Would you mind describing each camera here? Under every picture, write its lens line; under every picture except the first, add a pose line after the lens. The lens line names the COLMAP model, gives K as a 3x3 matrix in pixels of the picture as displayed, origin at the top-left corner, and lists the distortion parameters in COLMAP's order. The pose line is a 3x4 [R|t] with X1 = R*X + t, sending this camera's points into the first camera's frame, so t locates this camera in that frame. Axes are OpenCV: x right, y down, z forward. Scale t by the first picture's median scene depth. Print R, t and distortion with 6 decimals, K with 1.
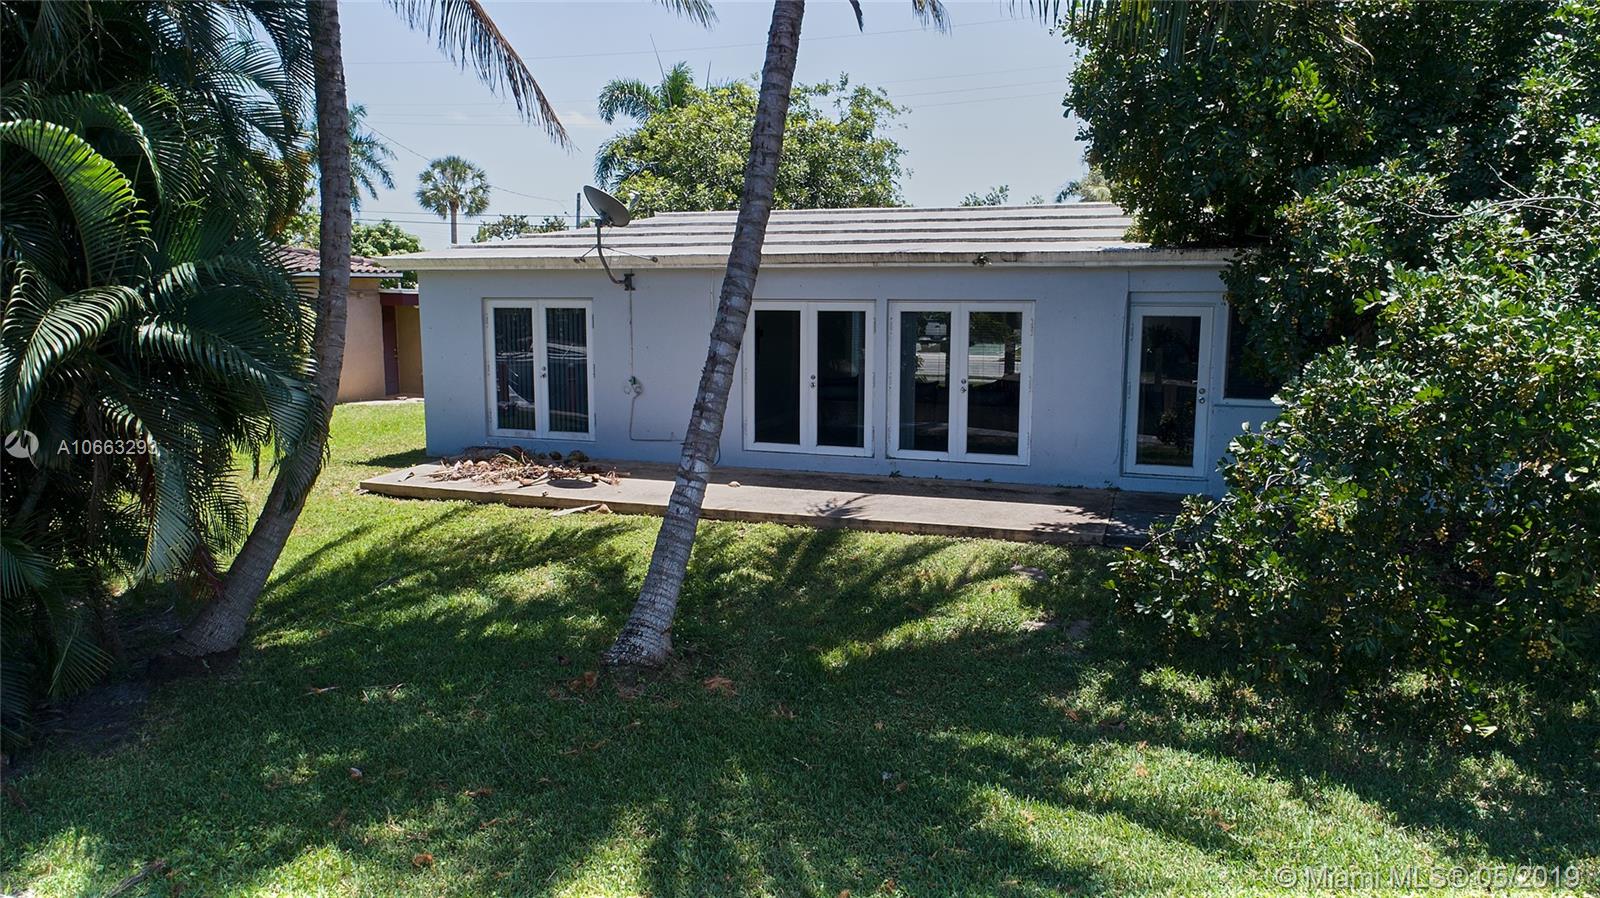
lens RADIAL K [[1077.2, 0, 800.0], [0, 1077.2, 449.0], [0, 0, 1]] dist [-0.028489, 0.000080]
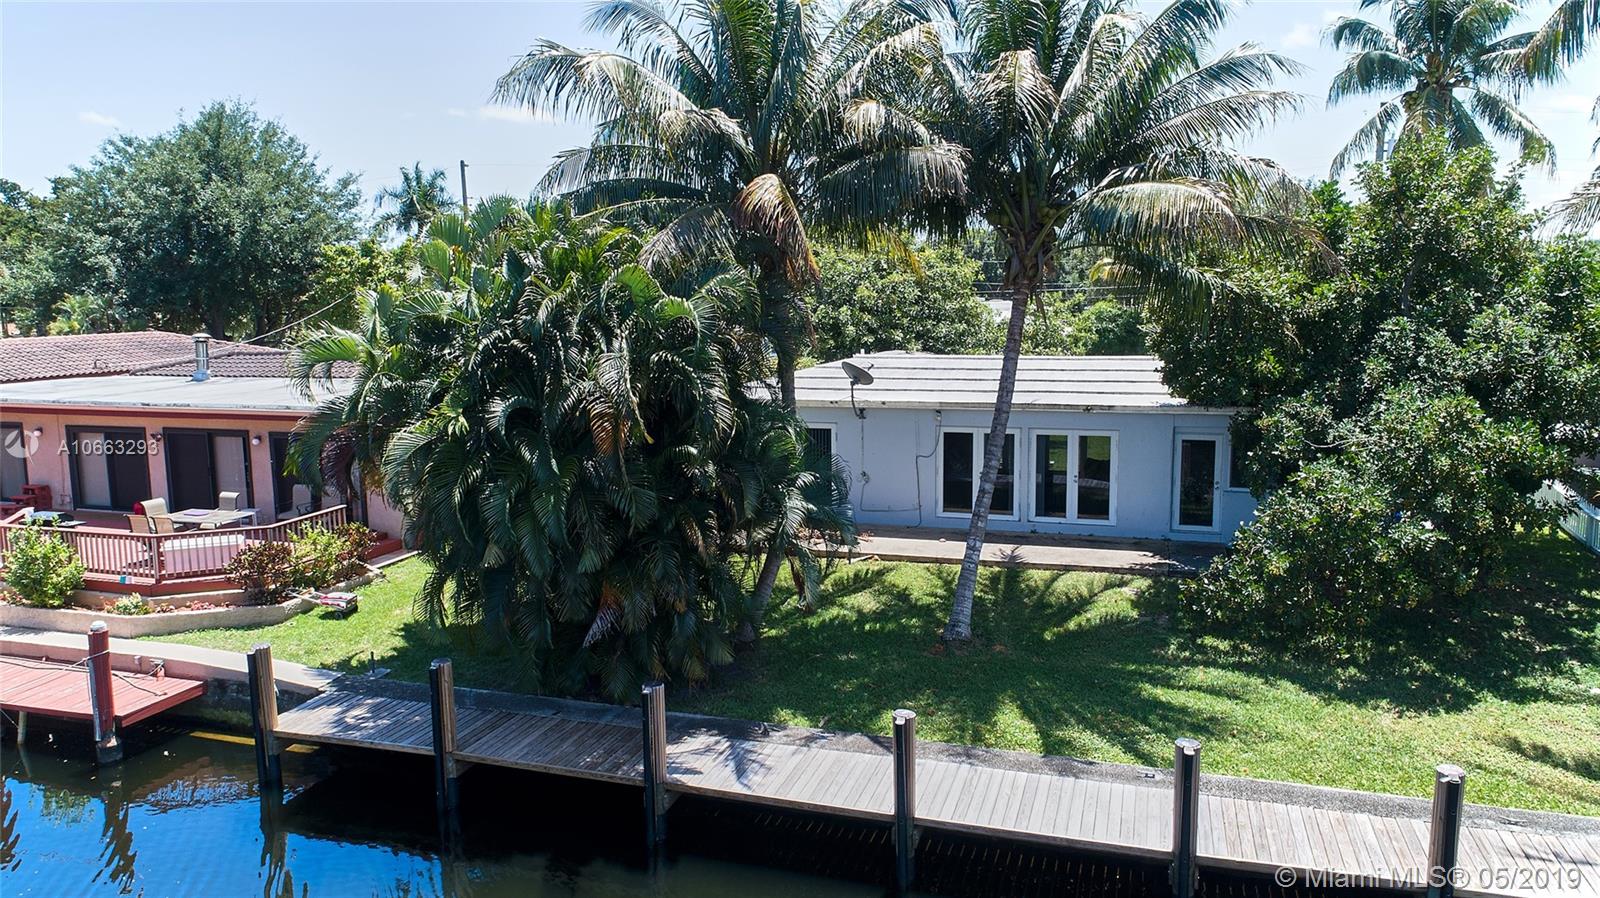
lens RADIAL K [[1096.8, 0, 800.0], [0, 1096.8, 449.0], [0, 0, 1]] dist [-0.036923, -0.001414]
pose [[0.999748, -0.020113, 0.009964, -0.496823], [0.020145, 0.999792, -0.003059, -0.182591], [-0.009900, 0.003259, 0.999946, -1.193883]]
